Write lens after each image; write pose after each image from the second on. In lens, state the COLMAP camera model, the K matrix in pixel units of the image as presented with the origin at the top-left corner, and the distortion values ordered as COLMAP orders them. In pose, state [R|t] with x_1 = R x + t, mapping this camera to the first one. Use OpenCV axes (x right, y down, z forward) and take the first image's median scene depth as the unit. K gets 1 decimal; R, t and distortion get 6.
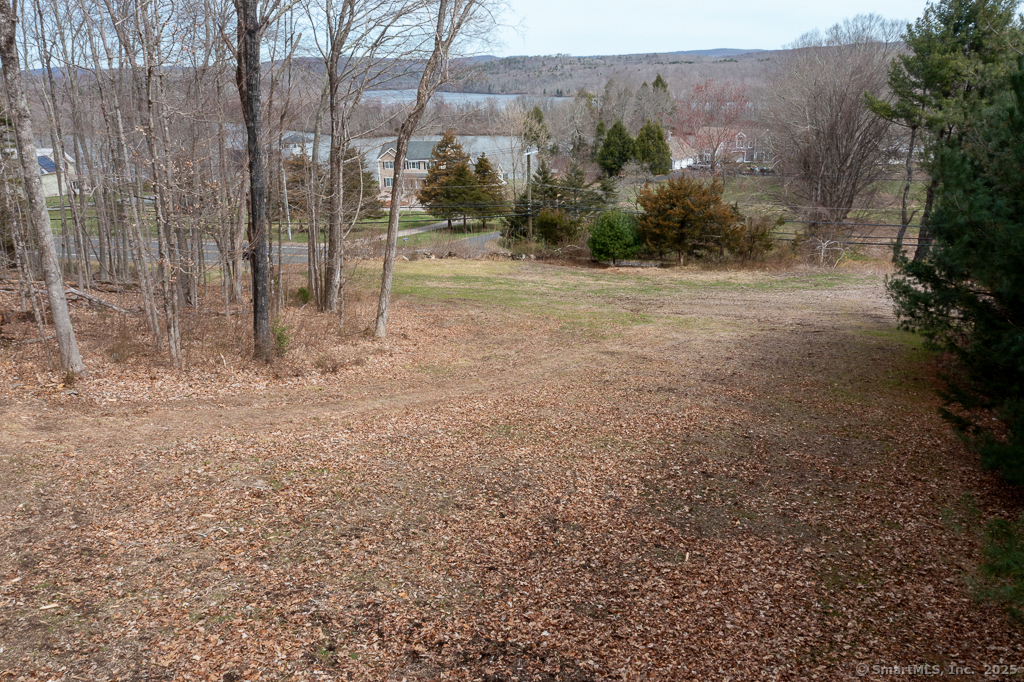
lens RADIAL K [[802.8, 0, 512.0], [0, 802.8, 341.0], [0, 0, 1]] dist [-0.015642, -0.008658]
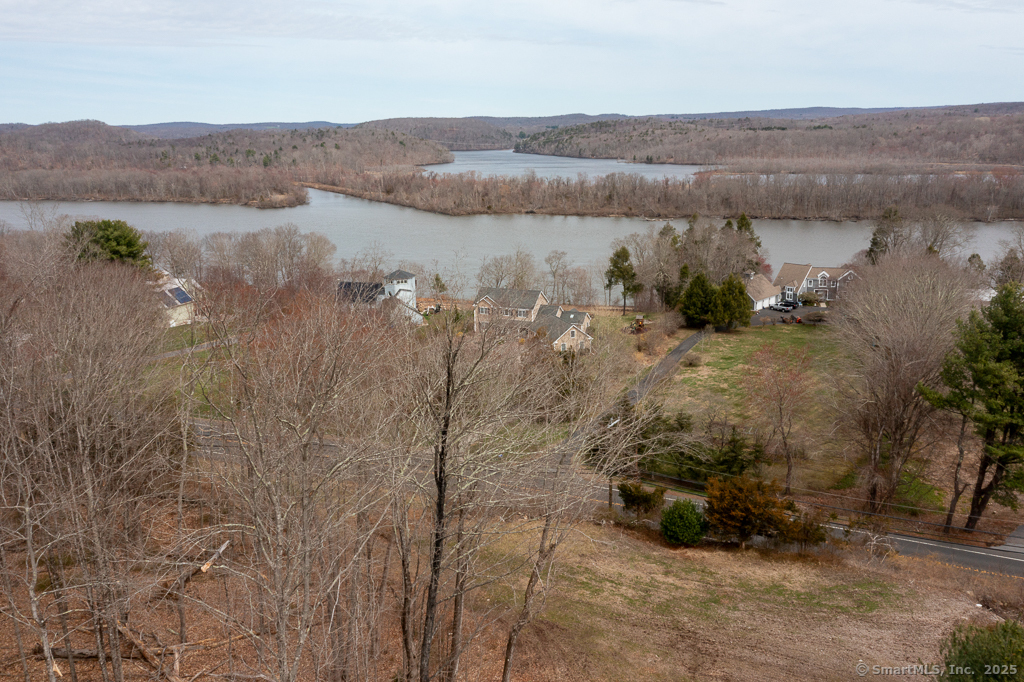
lens RADIAL K [[802.8, 0, 512.0], [0, 802.8, 341.0], [0, 0, 1]] dist [-0.015642, -0.008658]
pose [[0.994023, 0.031952, -0.104386, -0.001656], [-0.038411, 0.997431, -0.060467, -0.097943], [0.102186, 0.064116, 0.992697, -0.056684]]
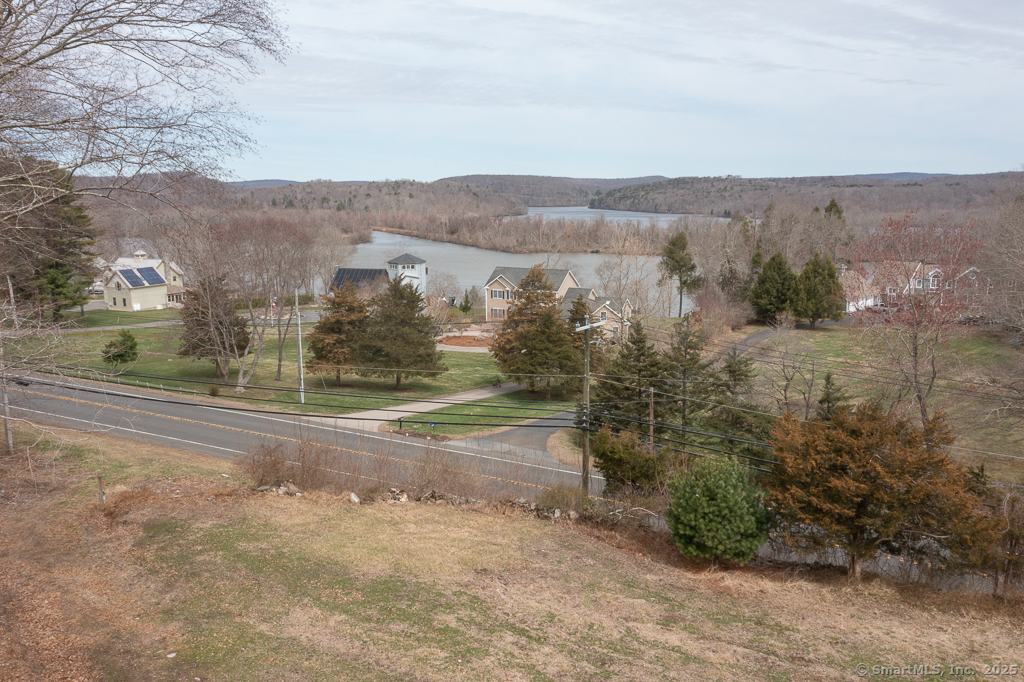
lens RADIAL K [[802.8, 0, 512.0], [0, 802.8, 341.0], [0, 0, 1]] dist [-0.015642, -0.008658]
pose [[0.978730, 0.054068, -0.197900, 0.029748], [-0.080875, 0.988212, -0.129985, -0.050380], [0.188539, 0.143226, 0.971565, 0.147834]]
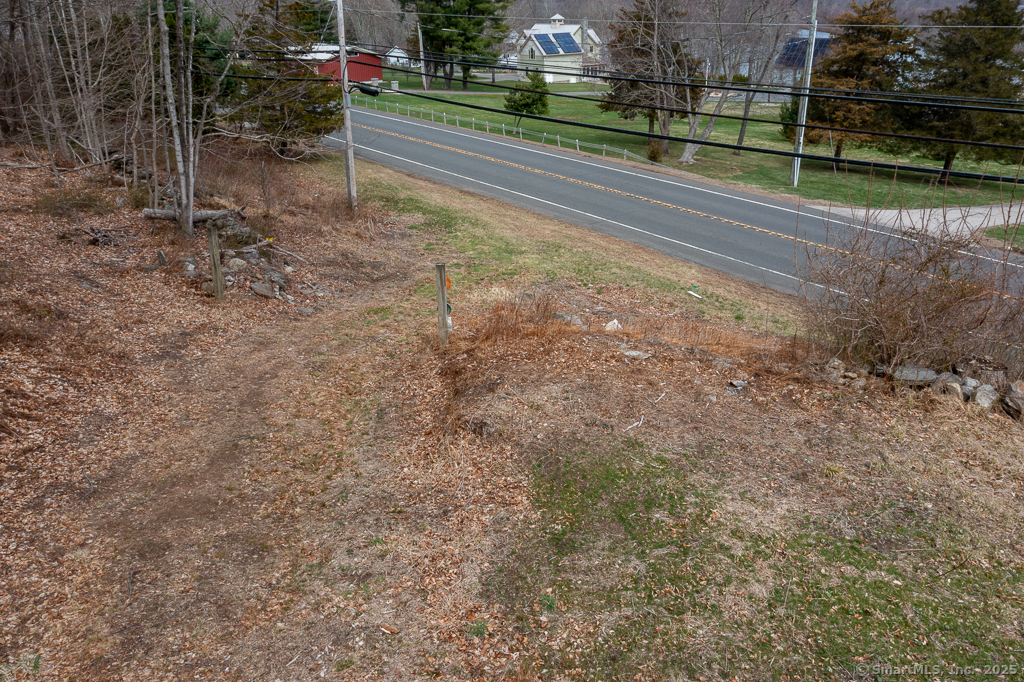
lens RADIAL K [[802.8, 0, 512.0], [0, 802.8, 341.0], [0, 0, 1]] dist [-0.015642, -0.008658]
pose [[0.772153, 0.256251, -0.581476, -0.057588], [-0.199268, 0.966571, 0.161346, -0.041079], [0.603383, -0.008714, 0.797404, 0.270587]]
